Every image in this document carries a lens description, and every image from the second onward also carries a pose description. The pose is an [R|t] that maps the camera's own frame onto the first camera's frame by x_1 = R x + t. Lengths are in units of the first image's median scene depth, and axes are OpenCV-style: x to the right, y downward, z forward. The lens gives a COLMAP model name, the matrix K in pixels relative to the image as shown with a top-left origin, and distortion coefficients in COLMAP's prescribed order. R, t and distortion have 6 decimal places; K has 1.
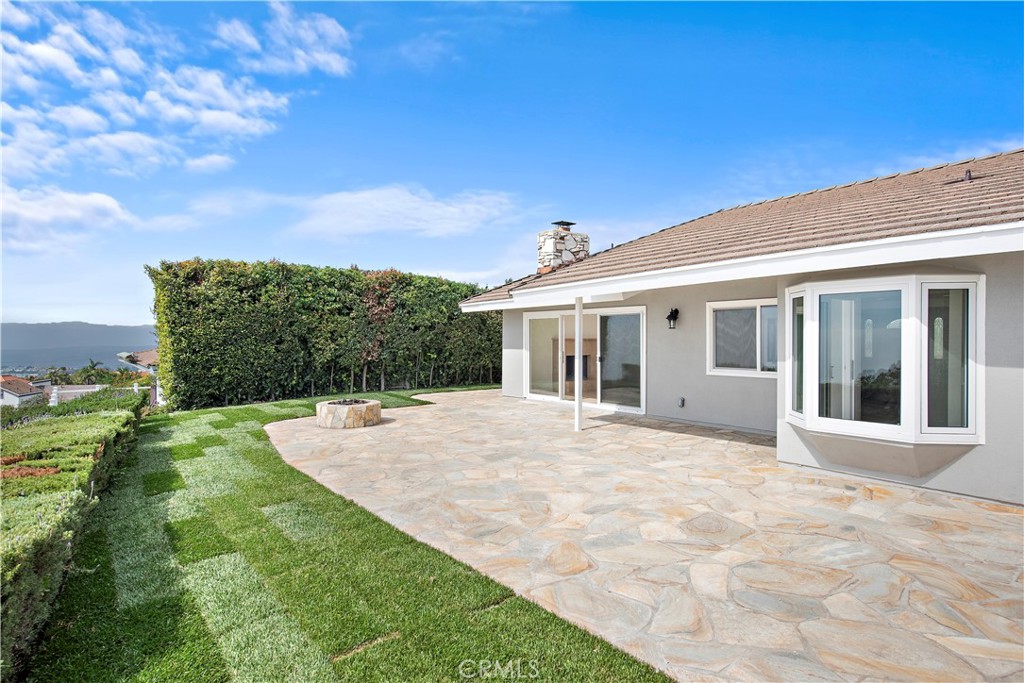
lens RADIAL K [[559.5, 0, 510.1], [0, 559.5, 343.4], [0, 0, 1]] dist [-0.005668, -0.001178]
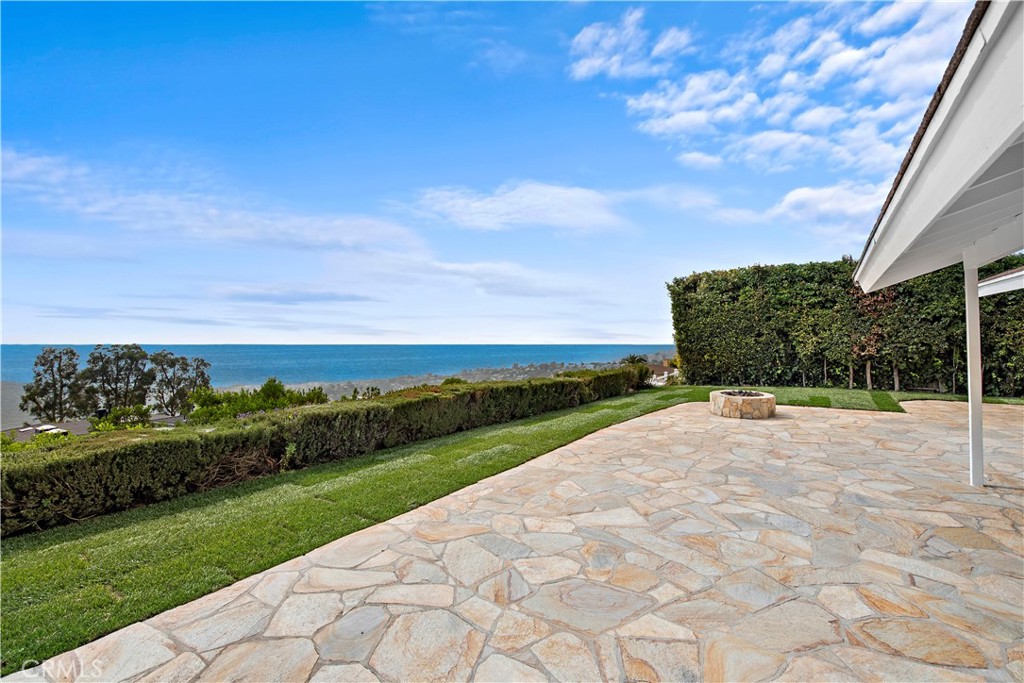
lens RADIAL K [[450.7, 0, 516.8], [0, 450.7, 312.8], [0, 0, 1]] dist [0.005261, -0.000545]
pose [[0.317251, -0.034898, -0.947699, 0.307784], [-0.001124, 0.999308, -0.037175, -0.013029], [0.948341, 0.012859, 0.316992, 0.236669]]
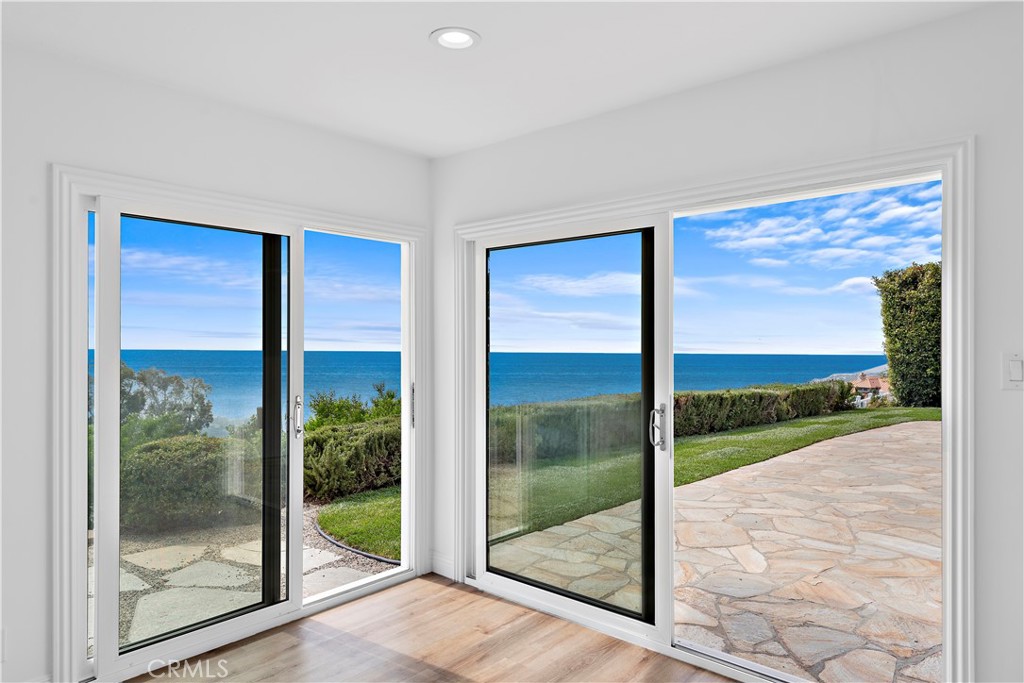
lens RADIAL K [[644.0, 0, 519.3], [0, 644.0, 342.7], [0, 0, 1]] dist [0.018927, -0.003390]
pose [[0.200404, -0.001292, -0.979713, 0.458728], [-0.006682, 0.999974, -0.002685, 0.004872], [0.979691, 0.007085, 0.200390, 0.022037]]
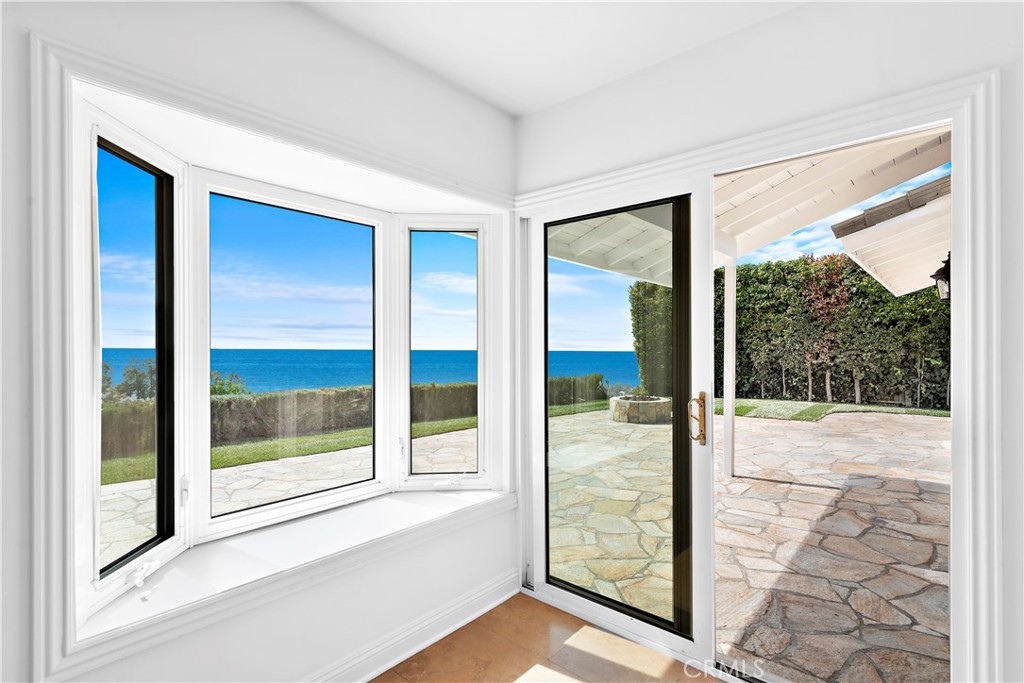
lens RADIAL K [[498.4, 0, 523.3], [0, 498.4, 347.5], [0, 0, 1]] dist [0.045281, 0.000108]
pose [[0.214691, 0.005018, -0.976669, 0.437381], [-0.005758, 0.999976, 0.003872, 0.005740], [0.976665, 0.004792, 0.214715, 0.446522]]
